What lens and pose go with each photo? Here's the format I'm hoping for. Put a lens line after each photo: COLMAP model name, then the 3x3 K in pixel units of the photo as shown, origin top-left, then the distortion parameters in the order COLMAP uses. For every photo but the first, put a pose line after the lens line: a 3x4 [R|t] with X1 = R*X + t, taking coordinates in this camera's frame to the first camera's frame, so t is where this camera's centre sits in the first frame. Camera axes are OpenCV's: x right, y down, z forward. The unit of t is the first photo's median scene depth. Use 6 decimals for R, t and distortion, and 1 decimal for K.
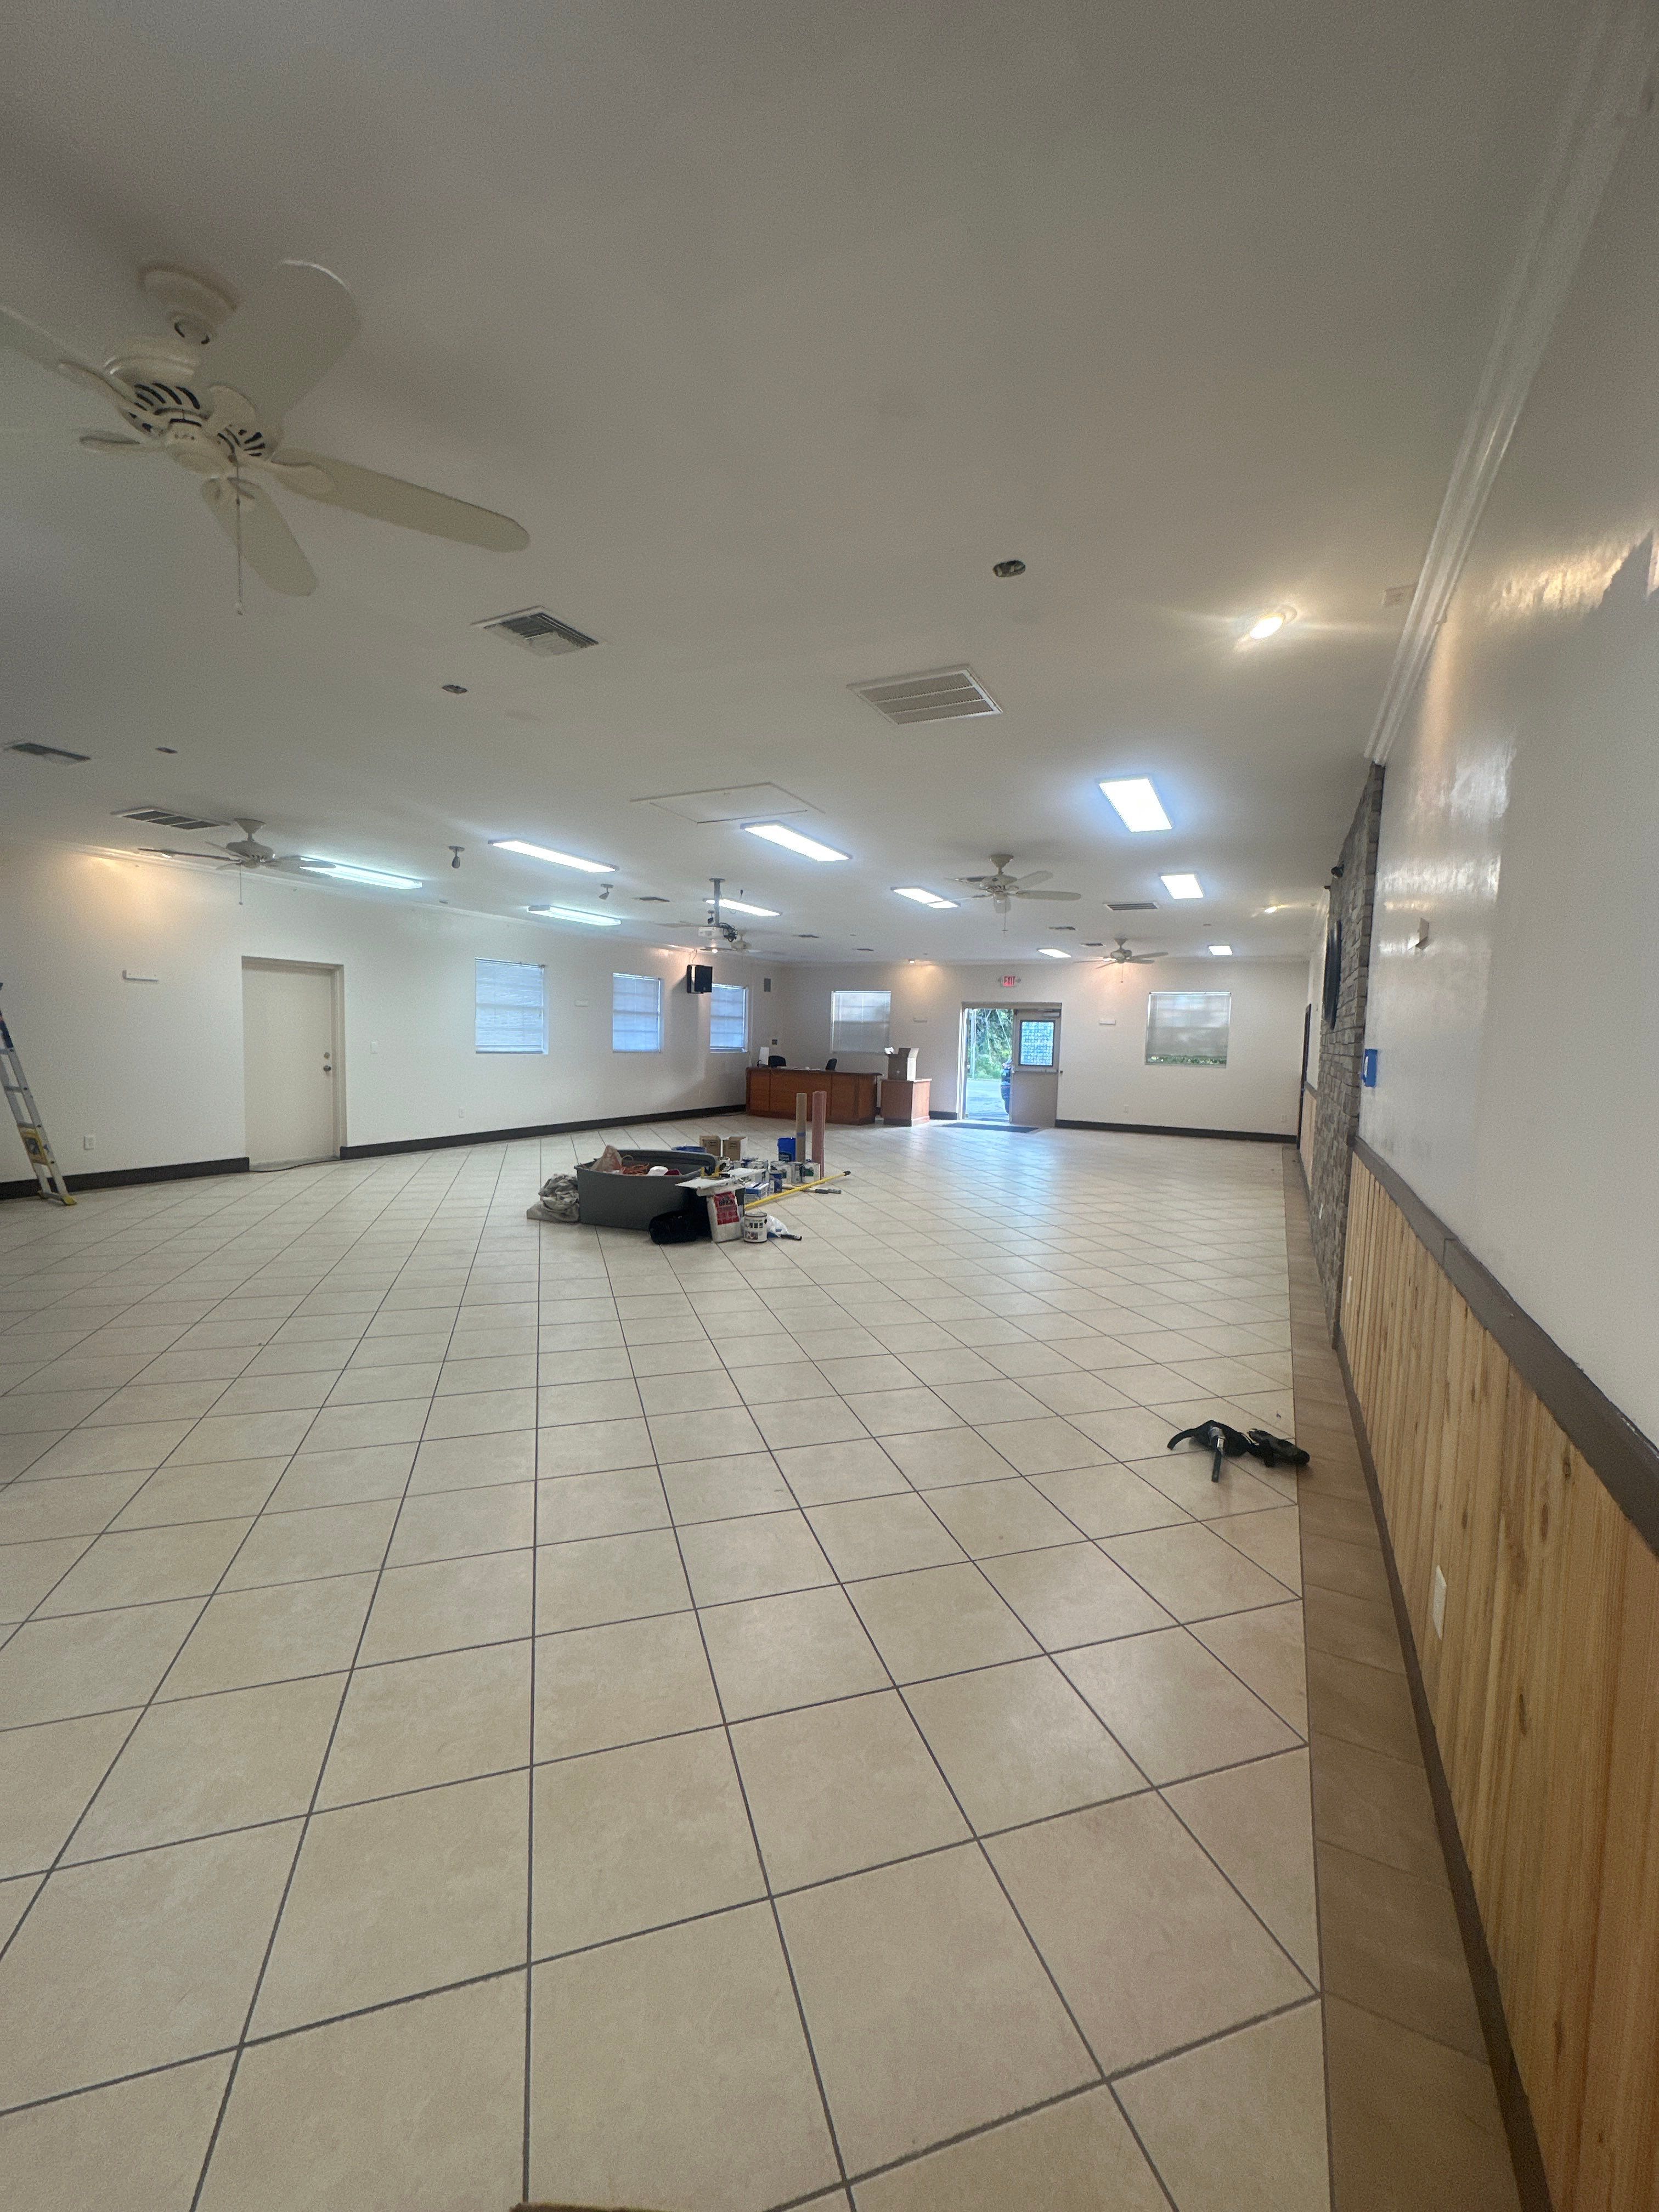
lens RADIAL K [[879.0, 0, 835.6], [0, 879.0, 1113.5], [0, 0, 1]] dist [-0.003529, 0.000894]
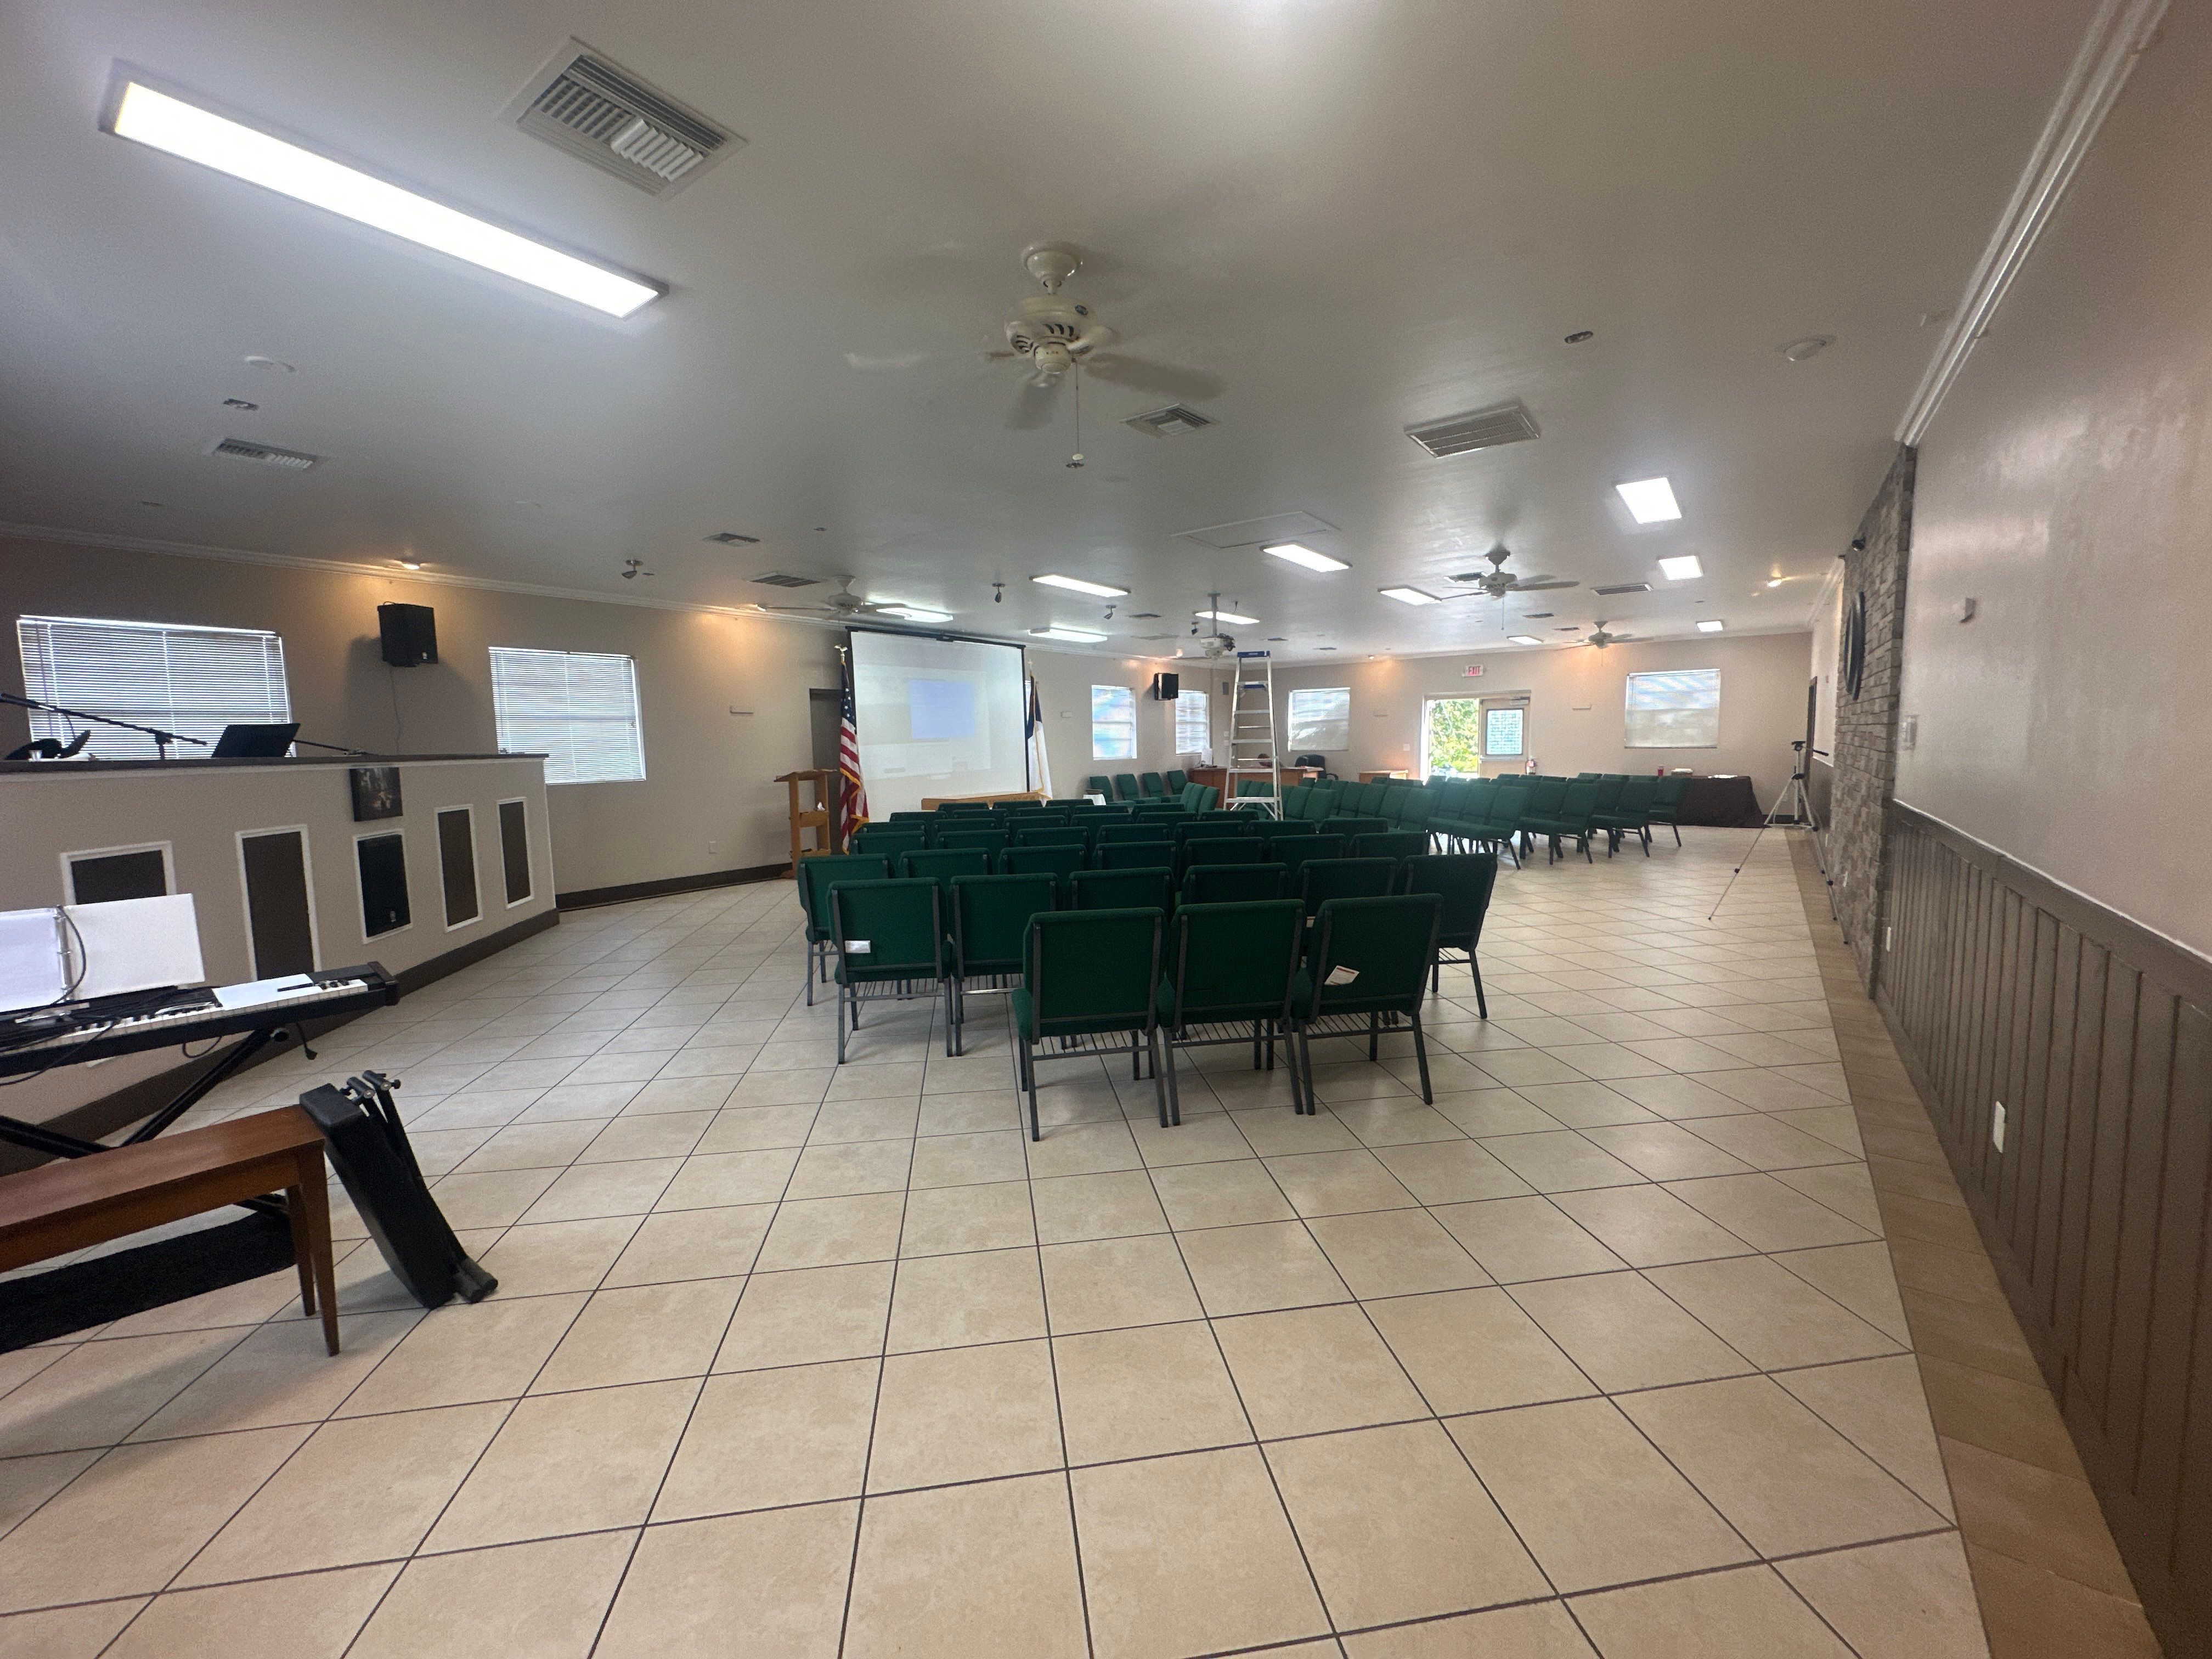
lens RADIAL K [[879.0, 0, 1109.6], [0, 879.0, 833.4], [0, 0, 1]] dist [-0.003529, 0.000894]
pose [[0.984715, -0.027682, -0.171959, -0.046089], [0.030667, 0.999421, 0.014728, 0.006686], [0.171452, -0.019776, 0.984994, -0.061087]]
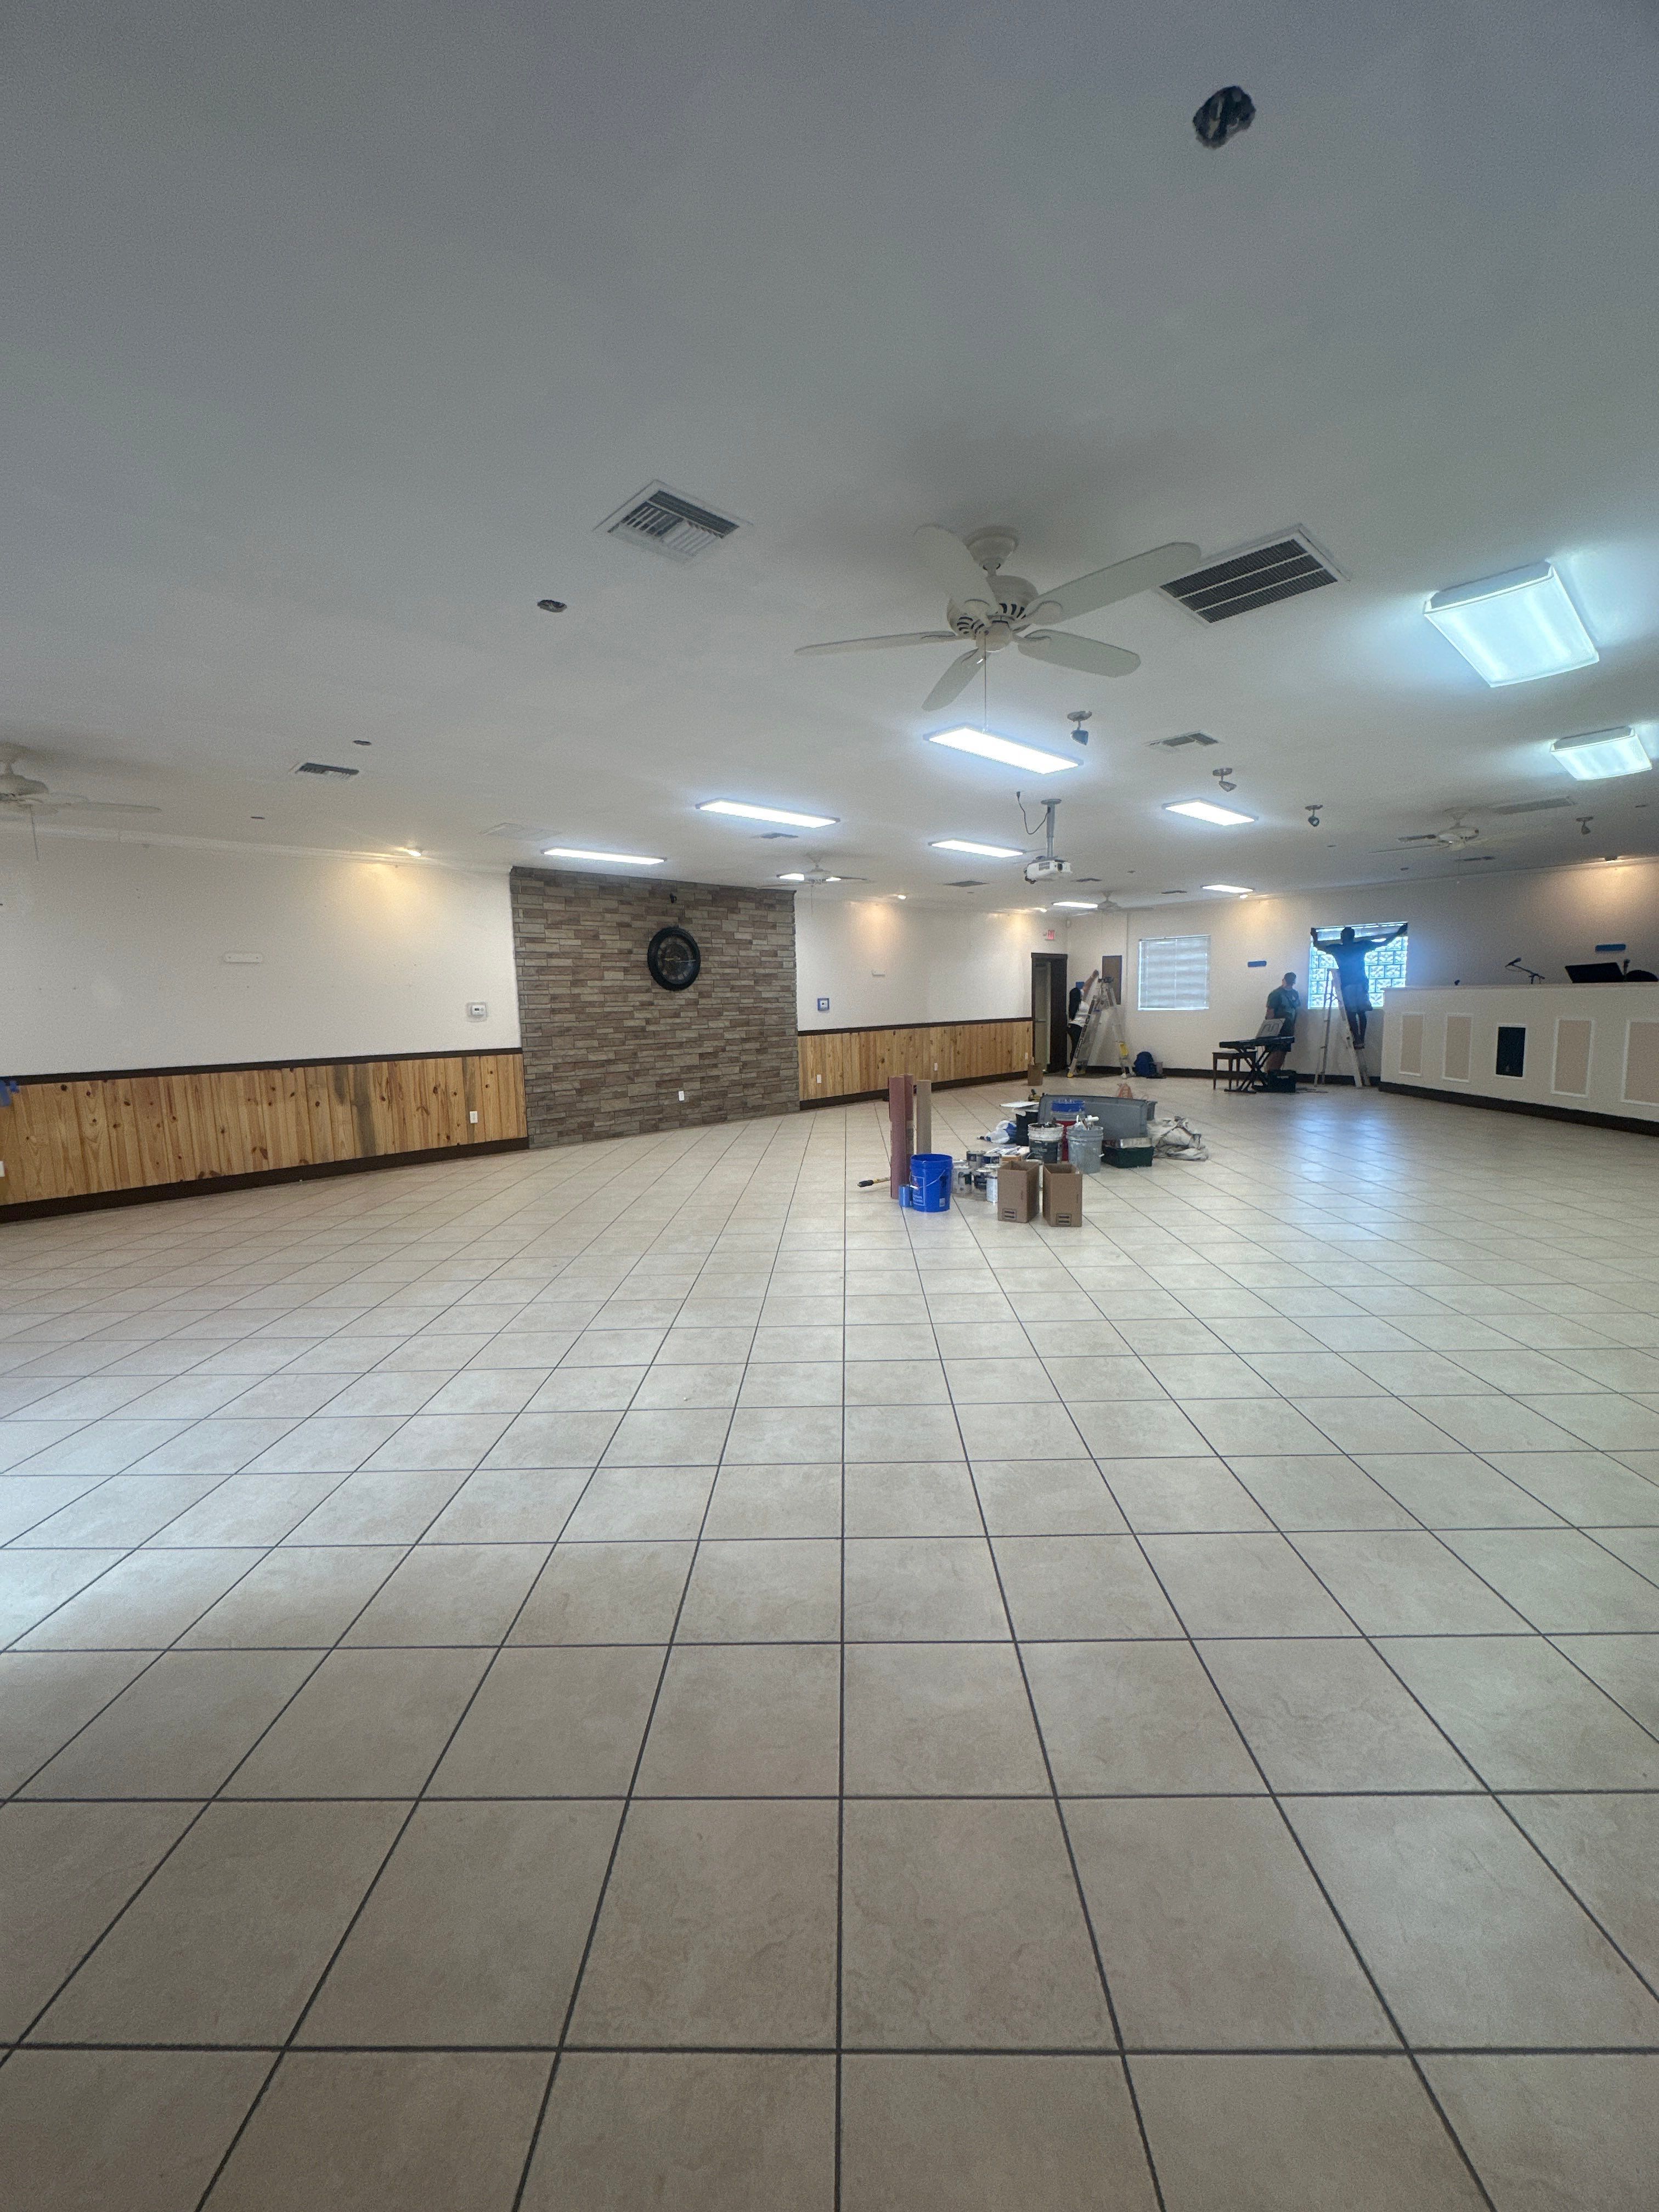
lens RADIAL K [[879.0, 0, 831.1], [0, 879.0, 1104.0], [0, 0, 1]] dist [-0.003529, 0.000894]
pose [[-0.943492, -0.041914, 0.328735, -0.123511], [0.029102, 0.977658, 0.208177, -0.093903], [-0.330116, 0.205980, -0.921193, 1.040852]]
